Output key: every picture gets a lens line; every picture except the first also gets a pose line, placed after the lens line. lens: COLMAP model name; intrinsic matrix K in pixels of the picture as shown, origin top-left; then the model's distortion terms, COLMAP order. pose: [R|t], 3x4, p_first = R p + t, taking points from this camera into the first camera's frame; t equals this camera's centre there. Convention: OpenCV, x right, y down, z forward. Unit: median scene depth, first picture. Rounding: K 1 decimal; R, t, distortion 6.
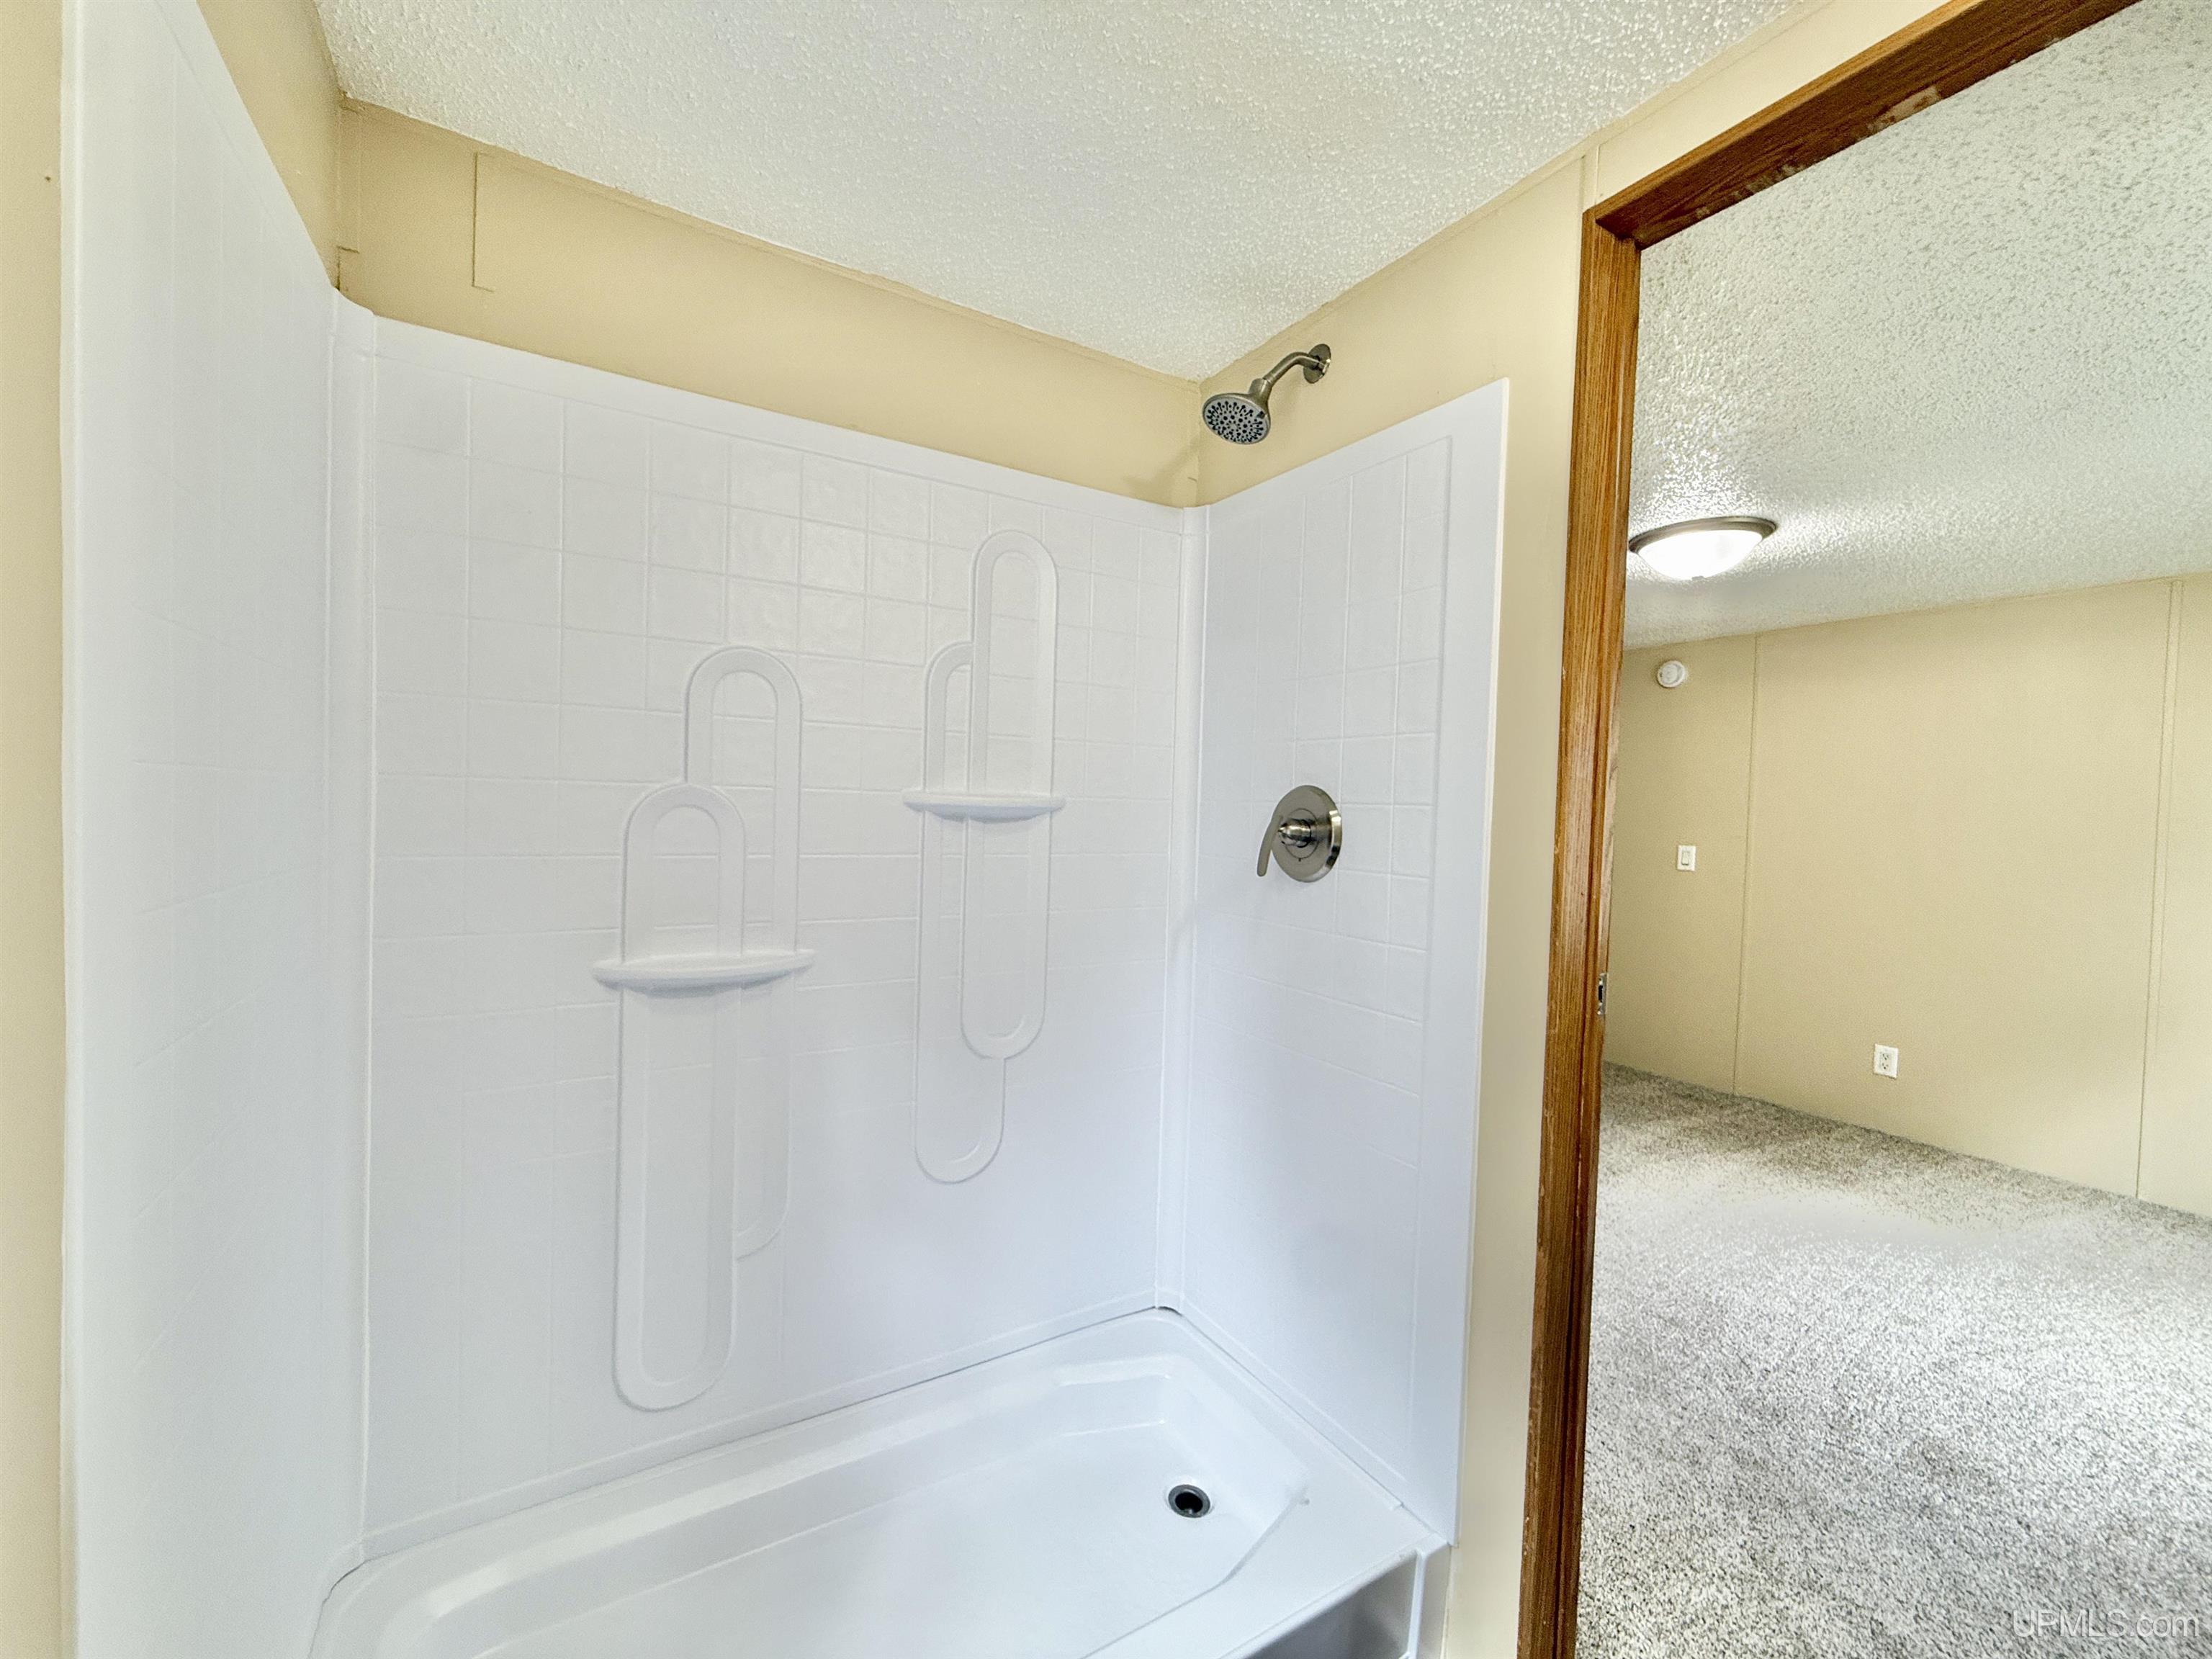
lens RADIAL K [[894.3, 0, 1111.2], [0, 894.3, 823.8], [0, 0, 1]] dist [-0.001545, -0.000249]
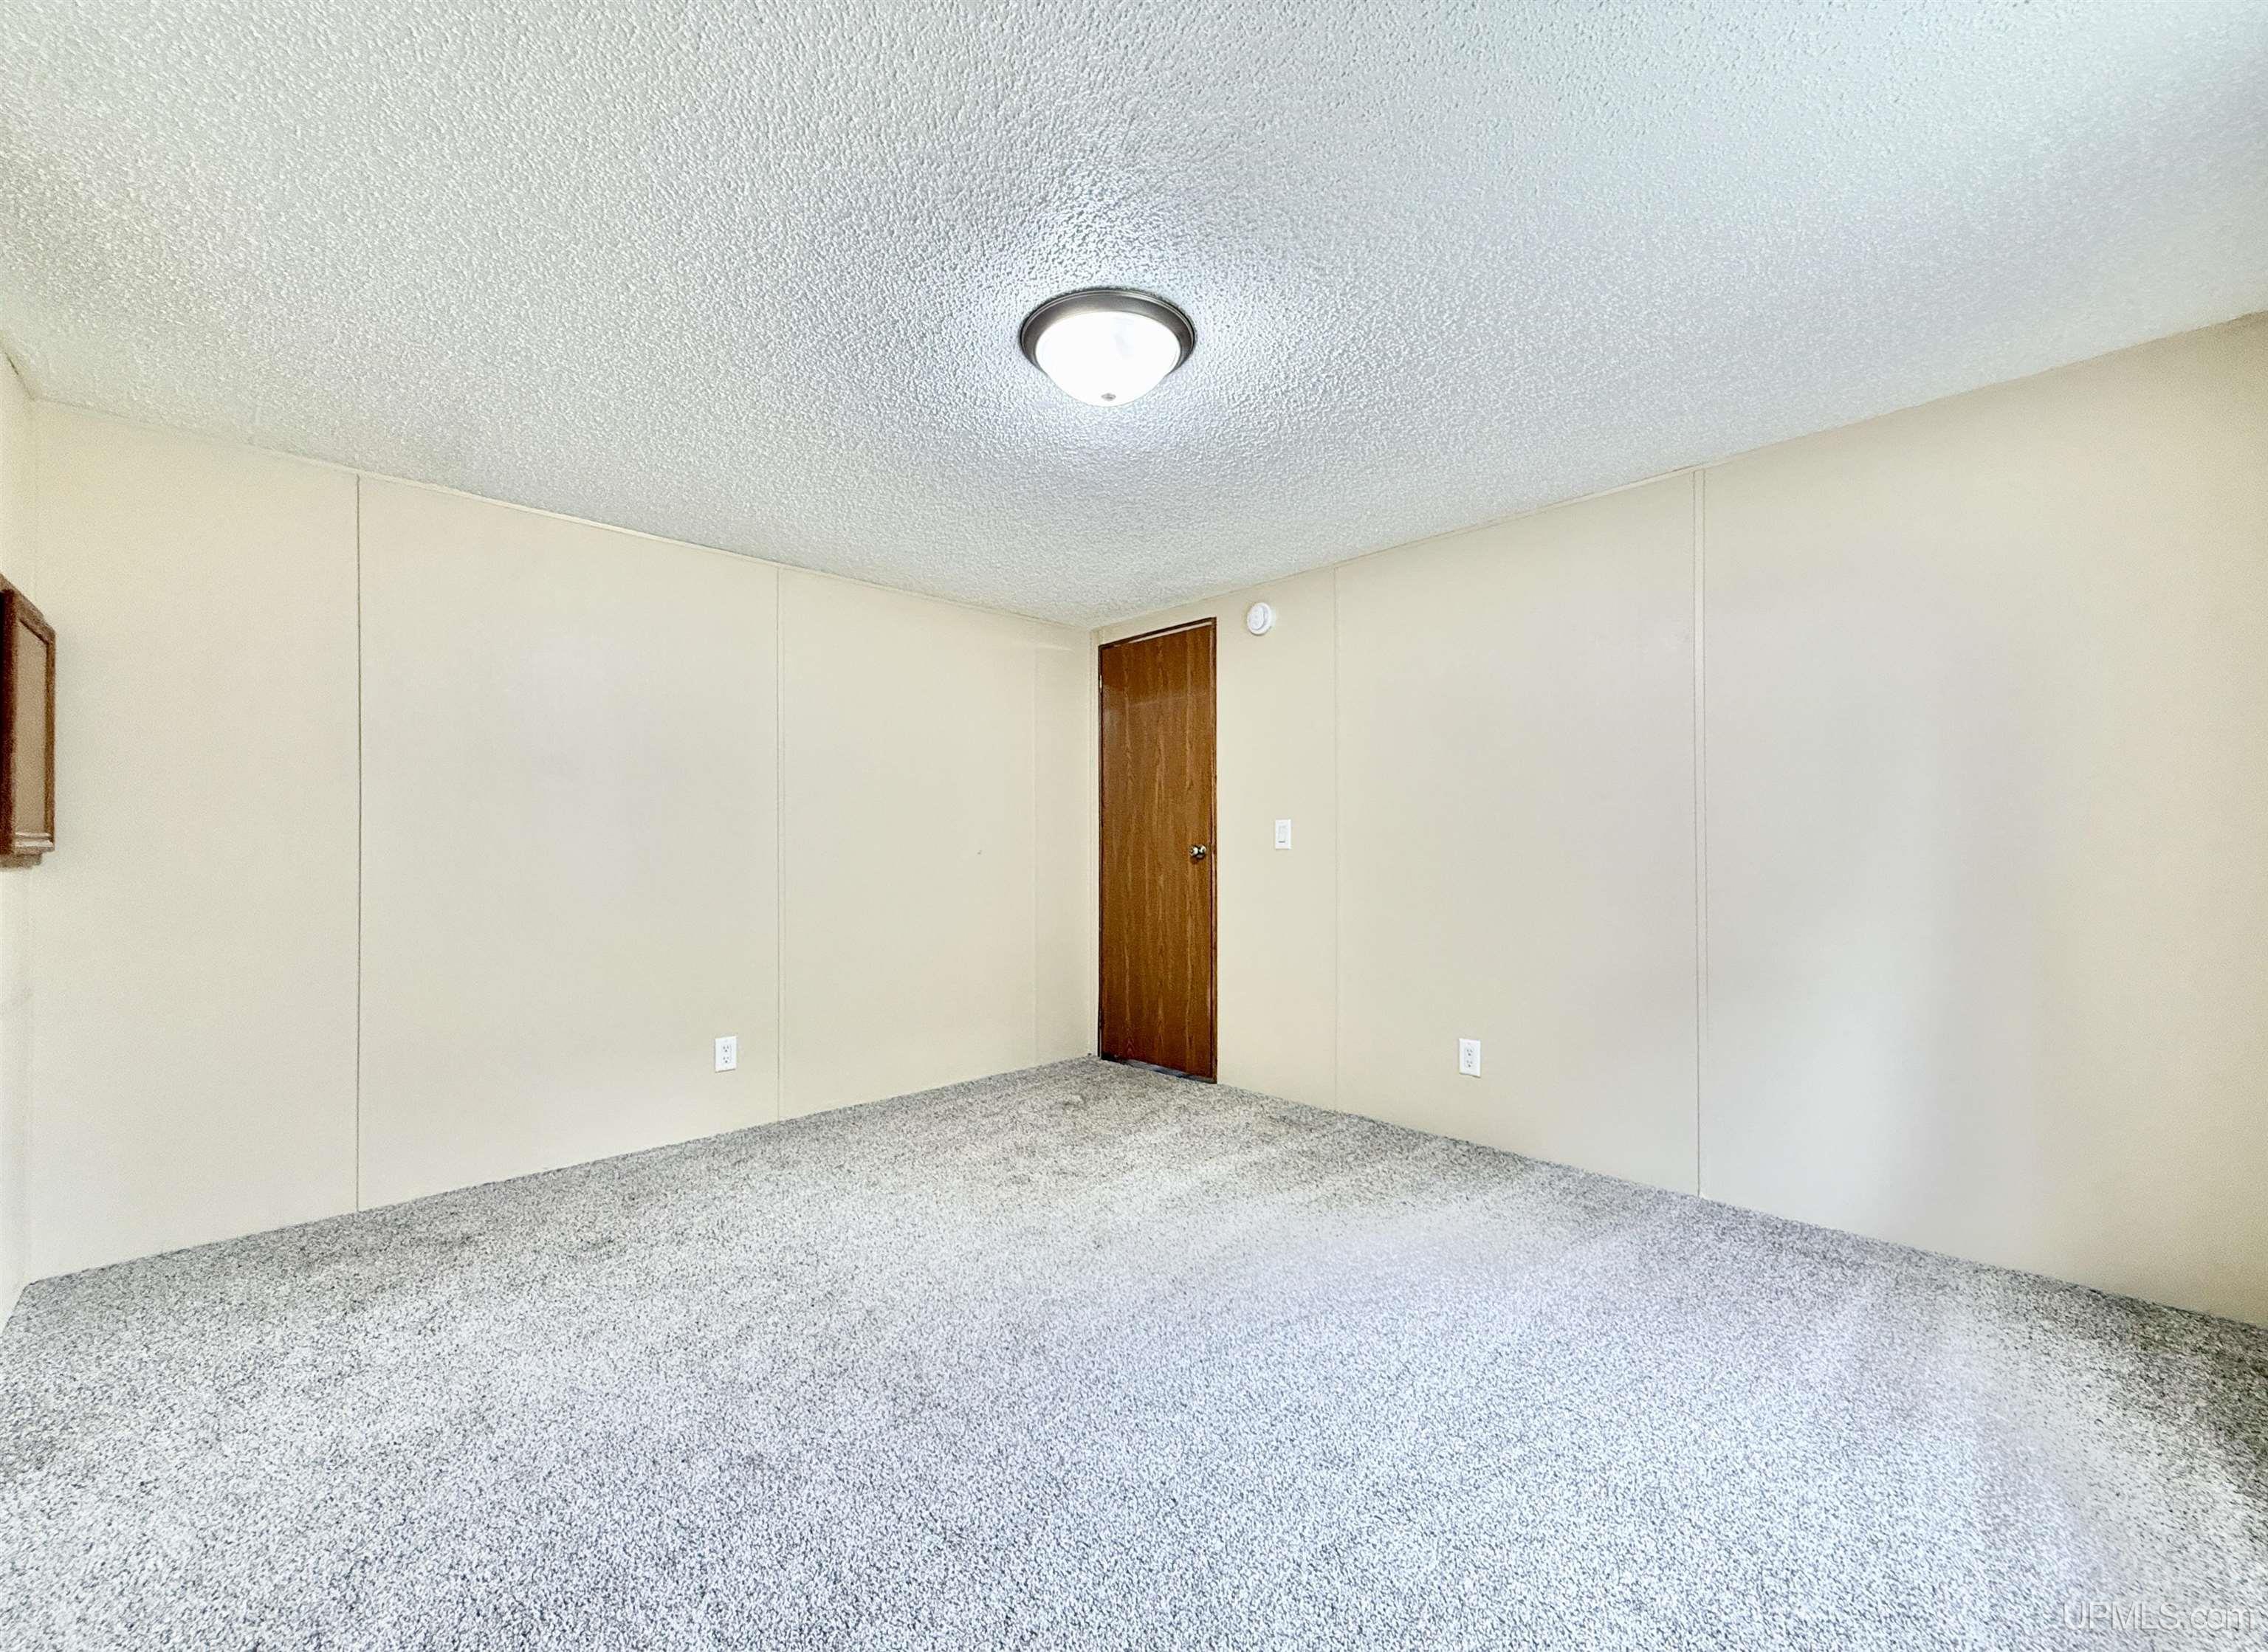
lens RADIAL K [[933.4, 0, 1128.7], [0, 933.4, 837.0], [0, 0, 1]] dist [-0.002484, -0.000059]
pose [[0.973002, -0.031267, 0.228667, 0.387384], [0.037130, 0.999082, -0.021381, 0.069875], [-0.227789, 0.029294, 0.973270, 0.226760]]
